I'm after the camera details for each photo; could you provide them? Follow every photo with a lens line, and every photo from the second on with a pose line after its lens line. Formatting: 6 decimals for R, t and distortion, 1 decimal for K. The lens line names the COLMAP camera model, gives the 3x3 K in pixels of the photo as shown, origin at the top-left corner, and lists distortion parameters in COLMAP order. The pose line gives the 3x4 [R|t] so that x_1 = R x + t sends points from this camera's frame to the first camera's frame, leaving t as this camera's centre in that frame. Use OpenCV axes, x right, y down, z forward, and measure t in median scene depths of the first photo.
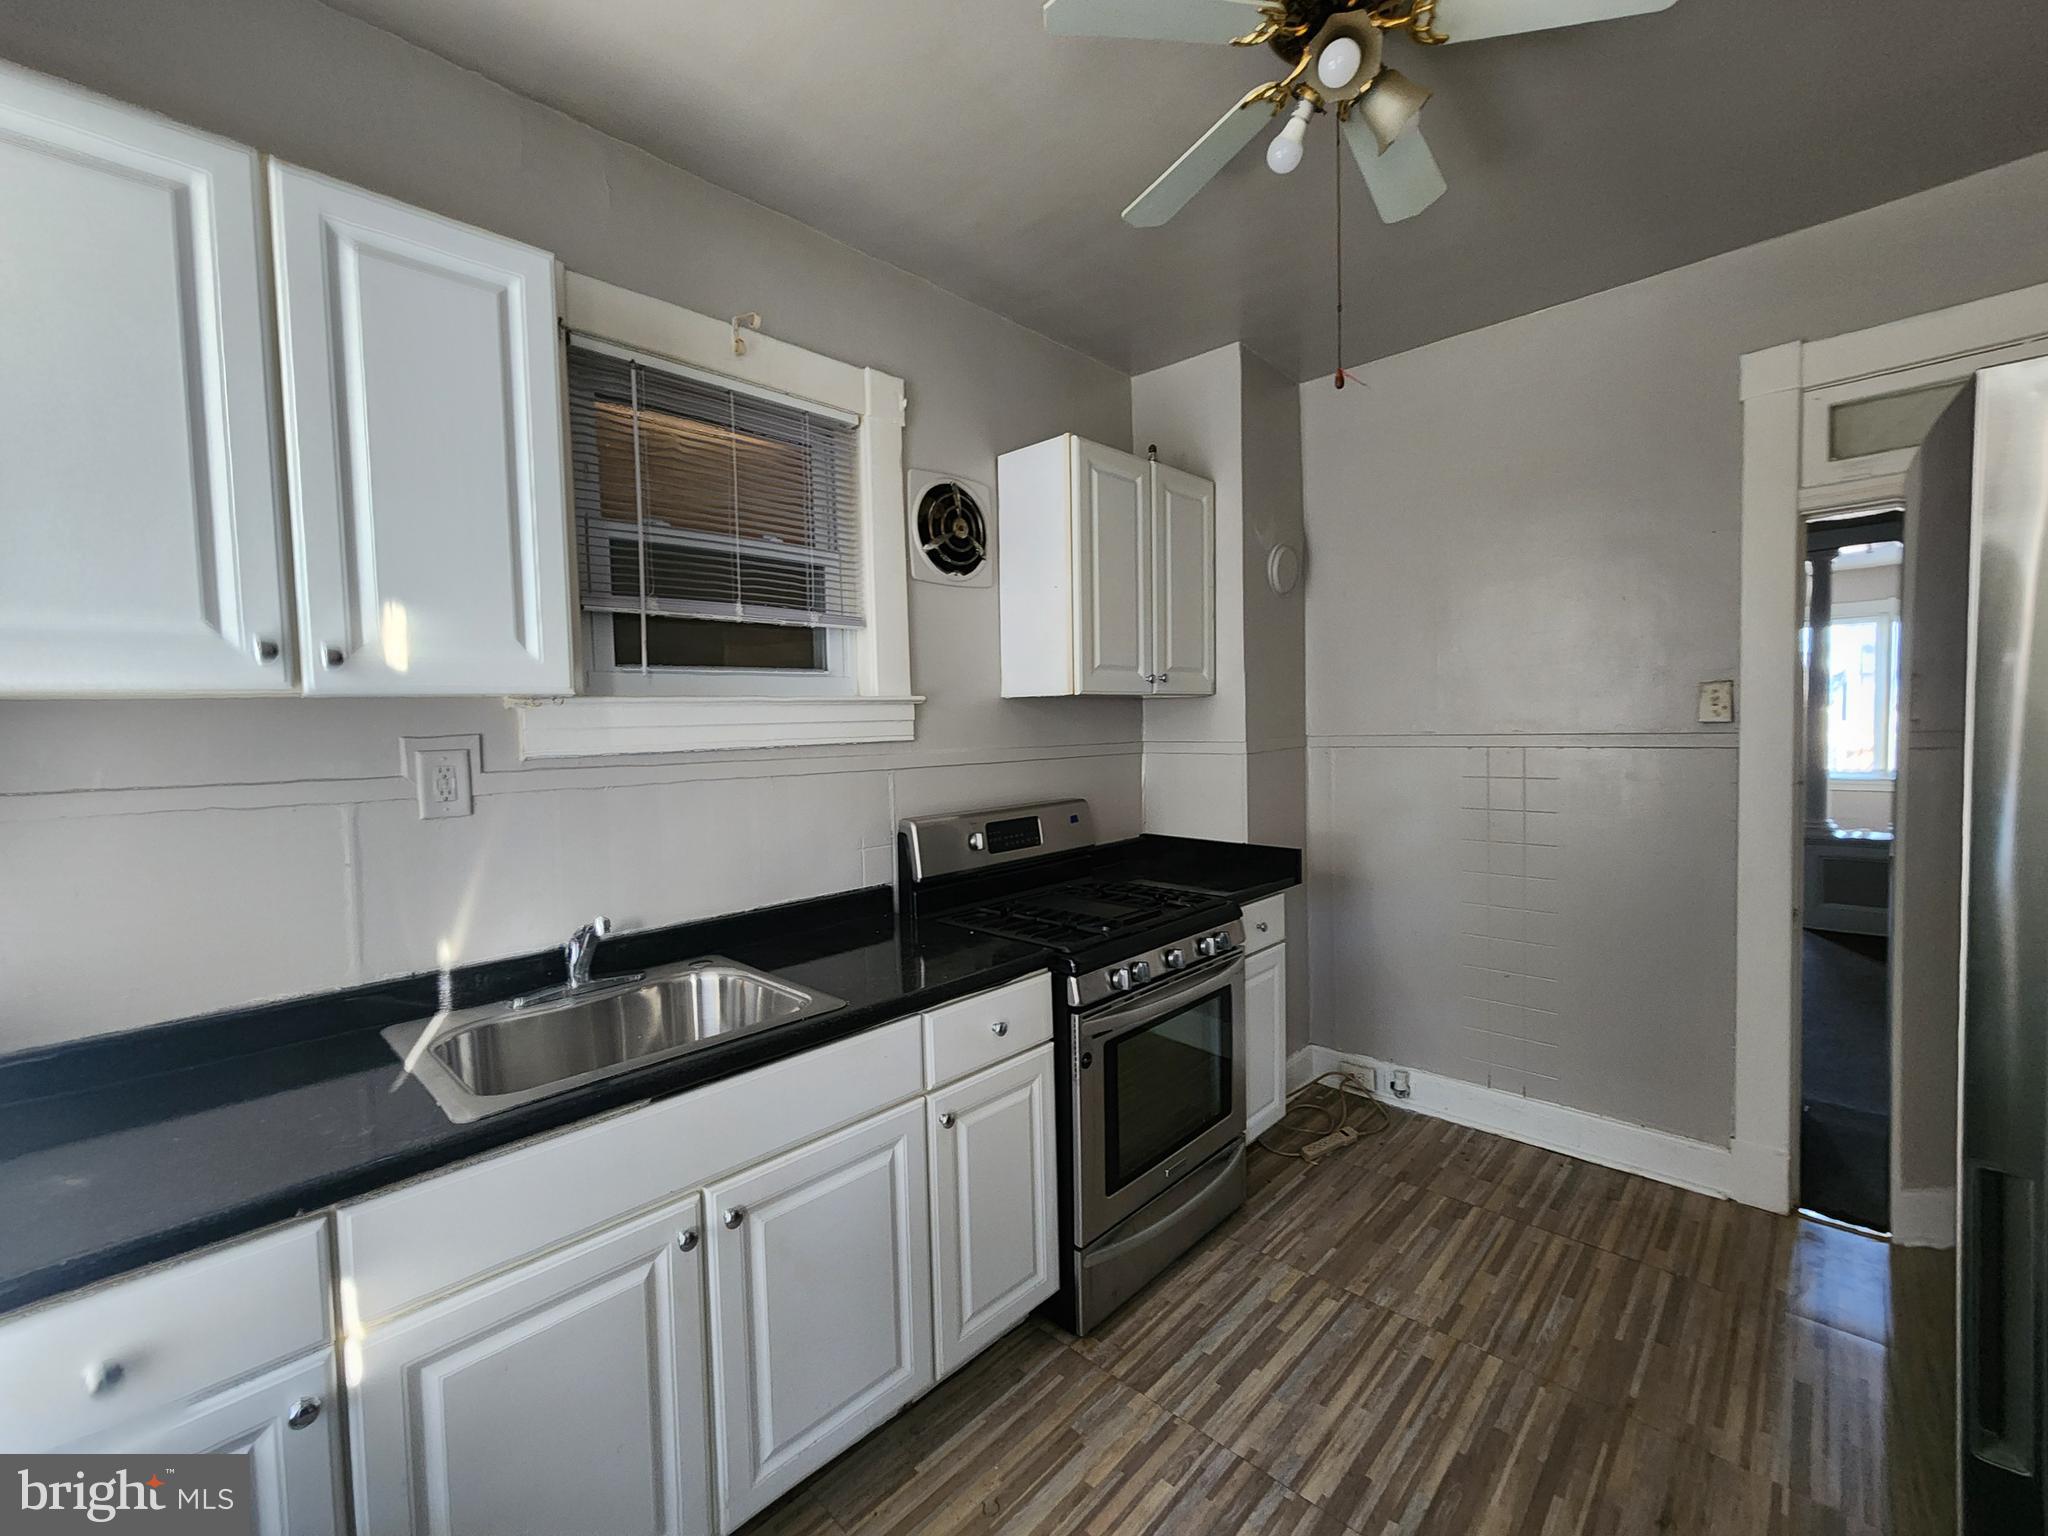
lens RADIAL K [[852.1, 0, 1038.9], [0, 852.1, 757.0], [0, 0, 1]] dist [0.000486, 0.000229]
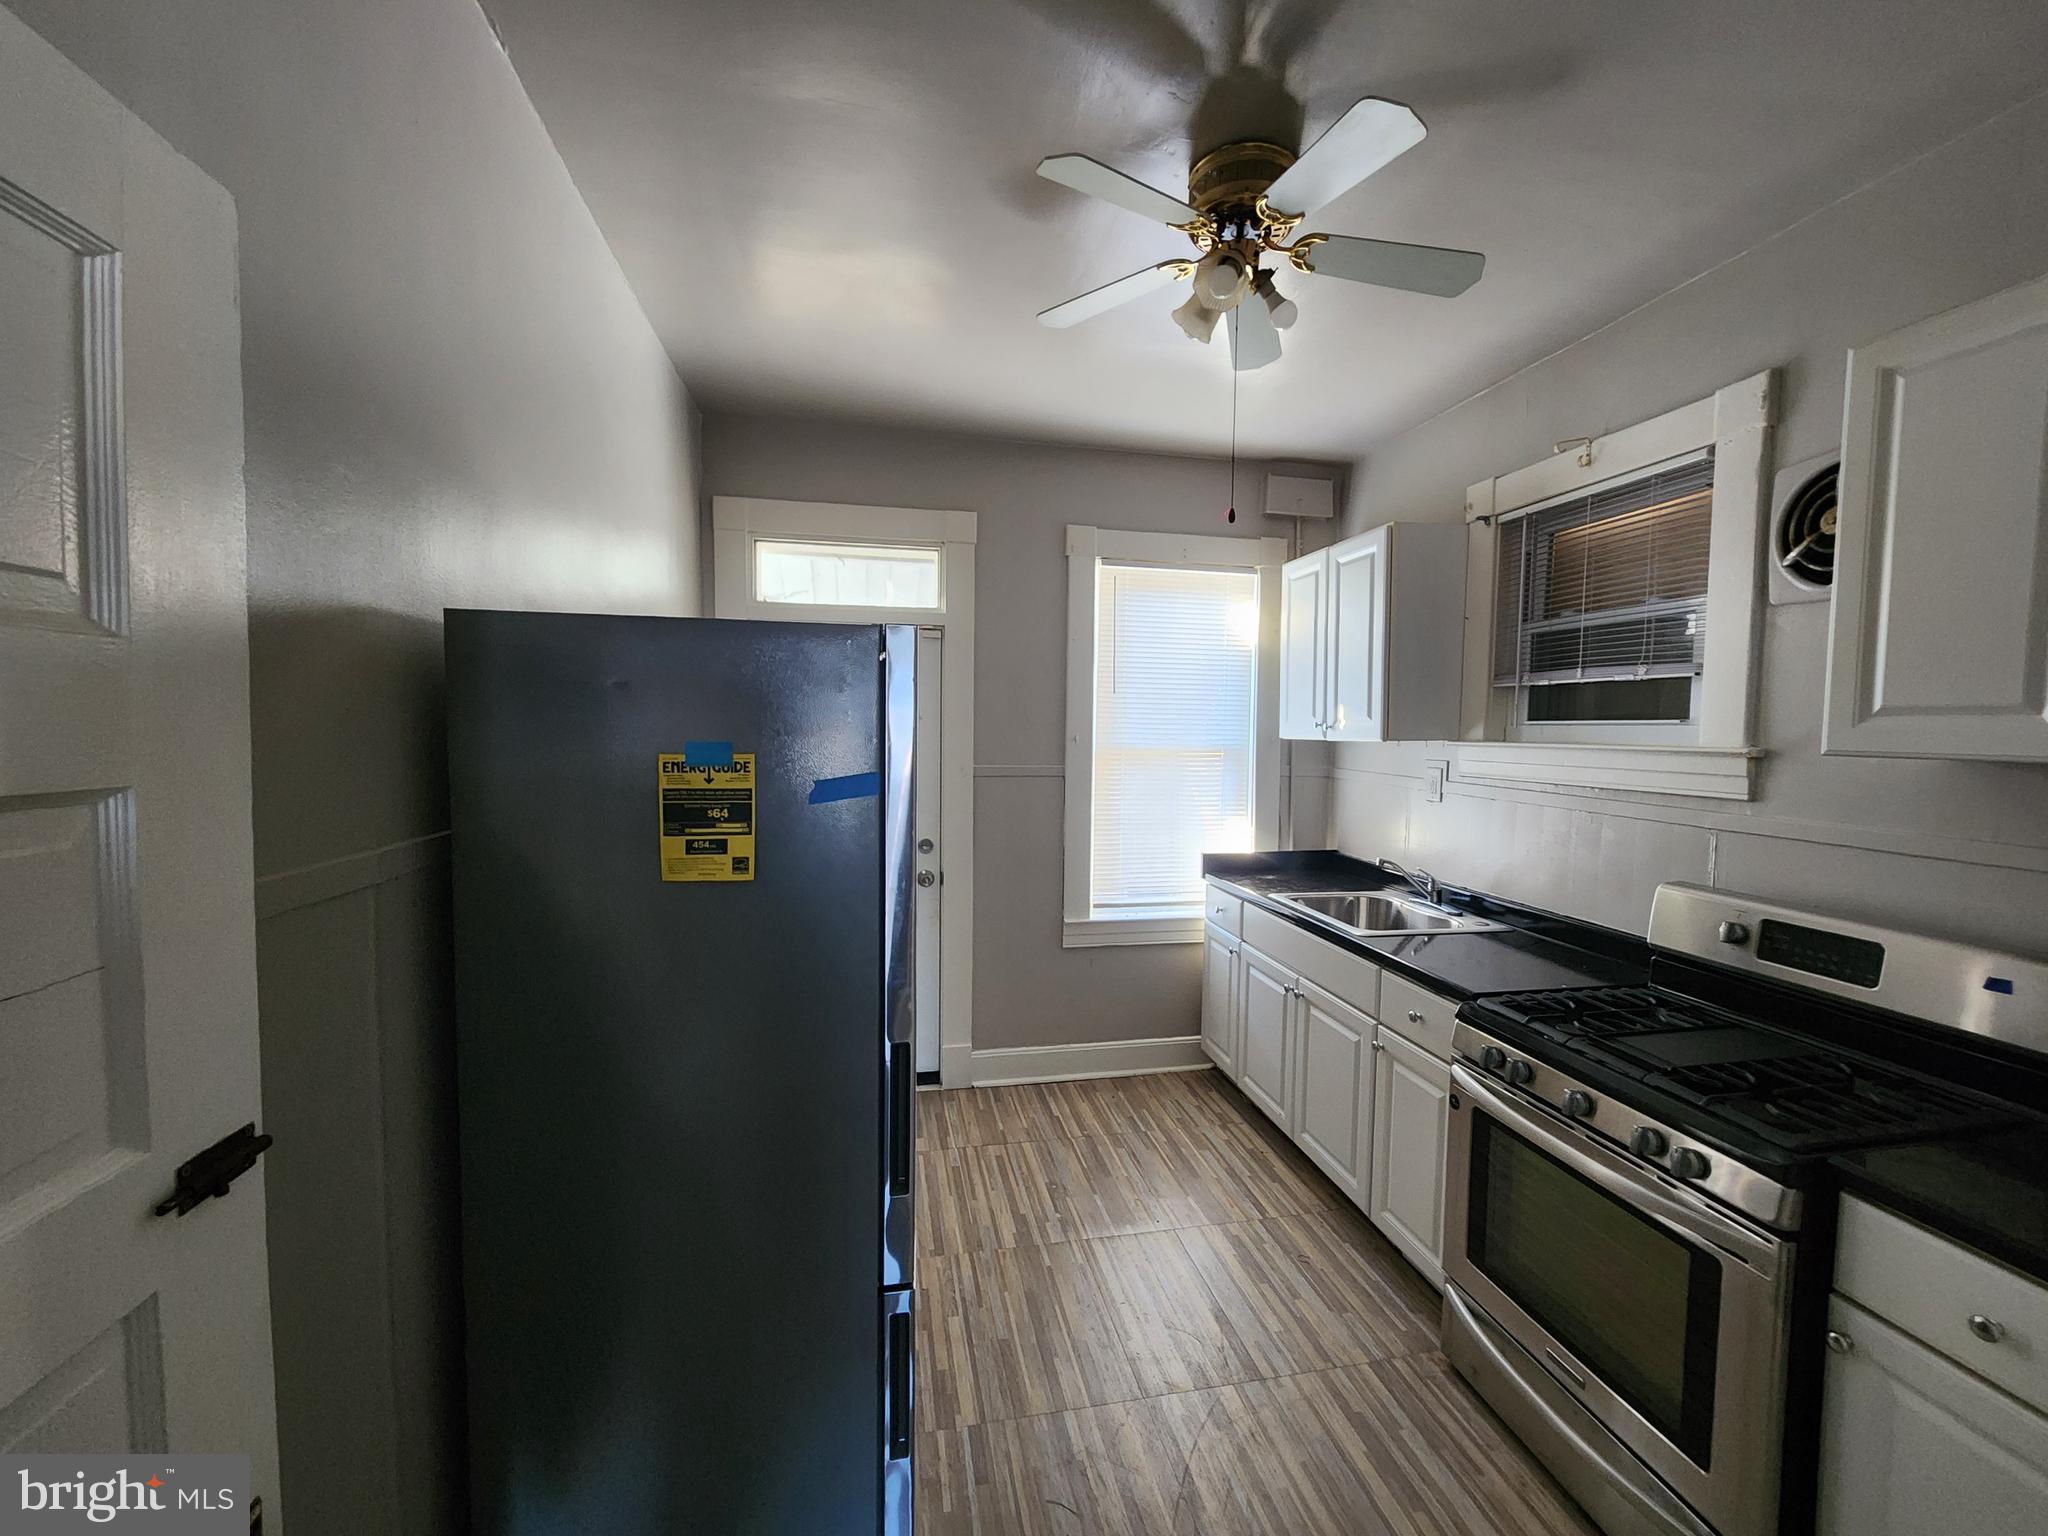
lens RADIAL K [[830.1, 0, 1027.6], [0, 830.1, 772.0], [0, 0, 1]] dist [0.000058, 0.000208]
pose [[-0.589068, 0.063523, -0.805583, 1.103141], [-0.031726, 0.994319, 0.101604, -0.128974], [0.807461, 0.085409, -0.583706, 1.078242]]
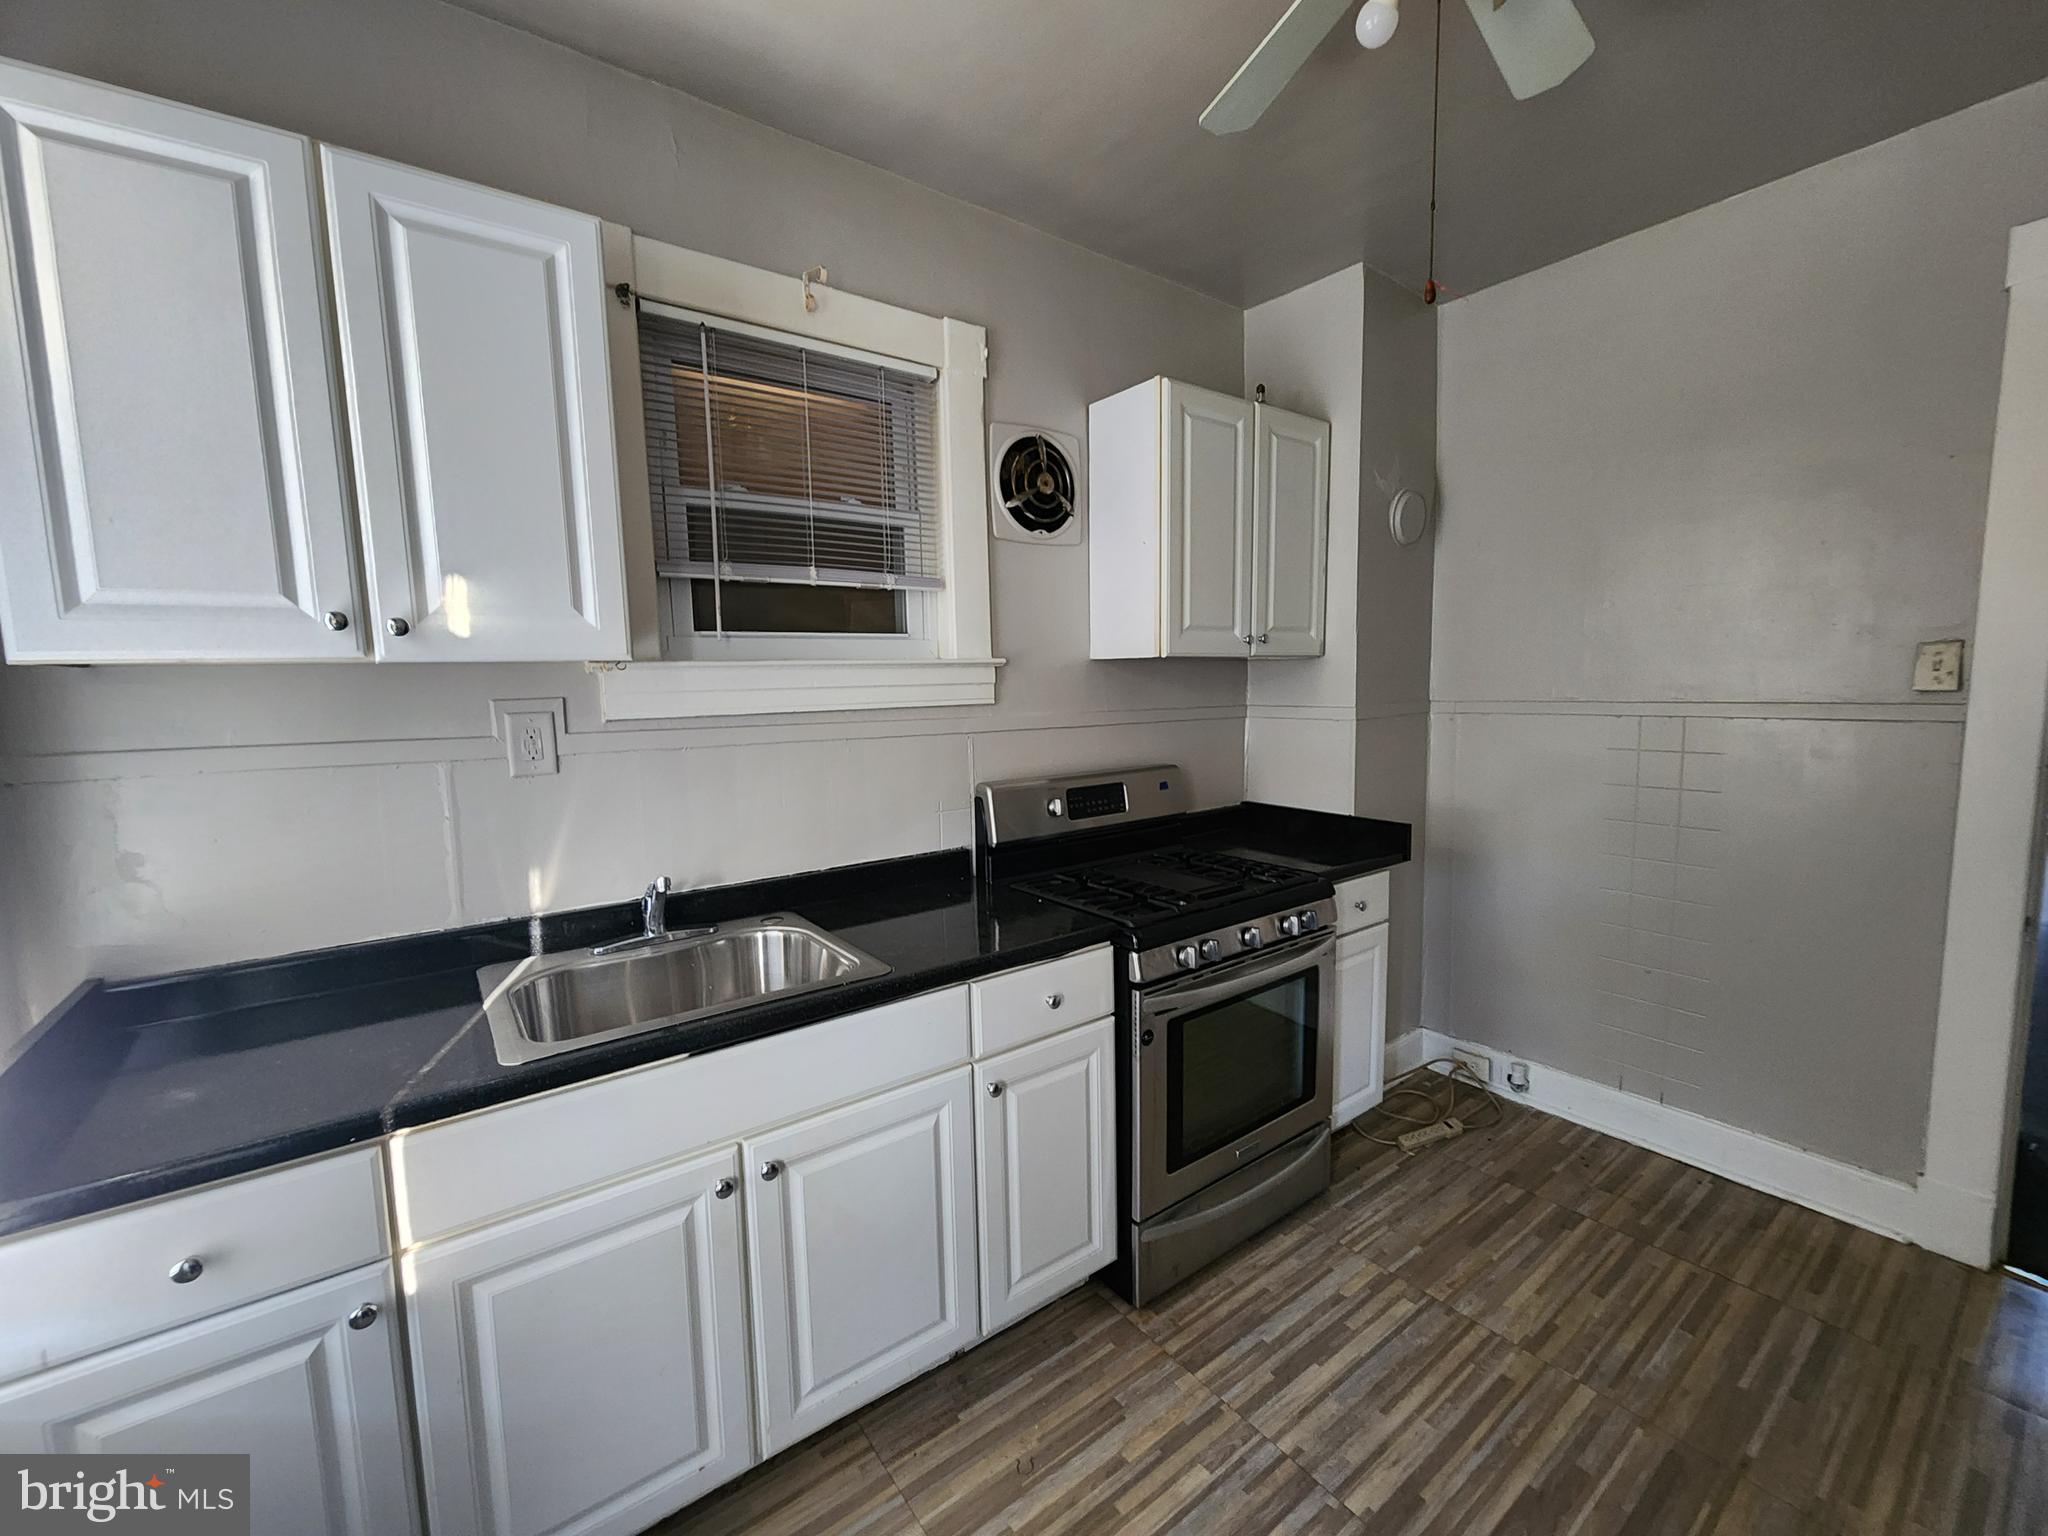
lens RADIAL K [[839.0, 0, 1046.8], [0, 839.0, 768.0], [0, 0, 1]] dist [-0.002905, 0.003368]
pose [[0.986664, 0.021983, -0.161277, 0.085709], [-0.011376, 0.997728, 0.066397, -0.012457], [0.162370, -0.063677, 0.984673, 0.055837]]
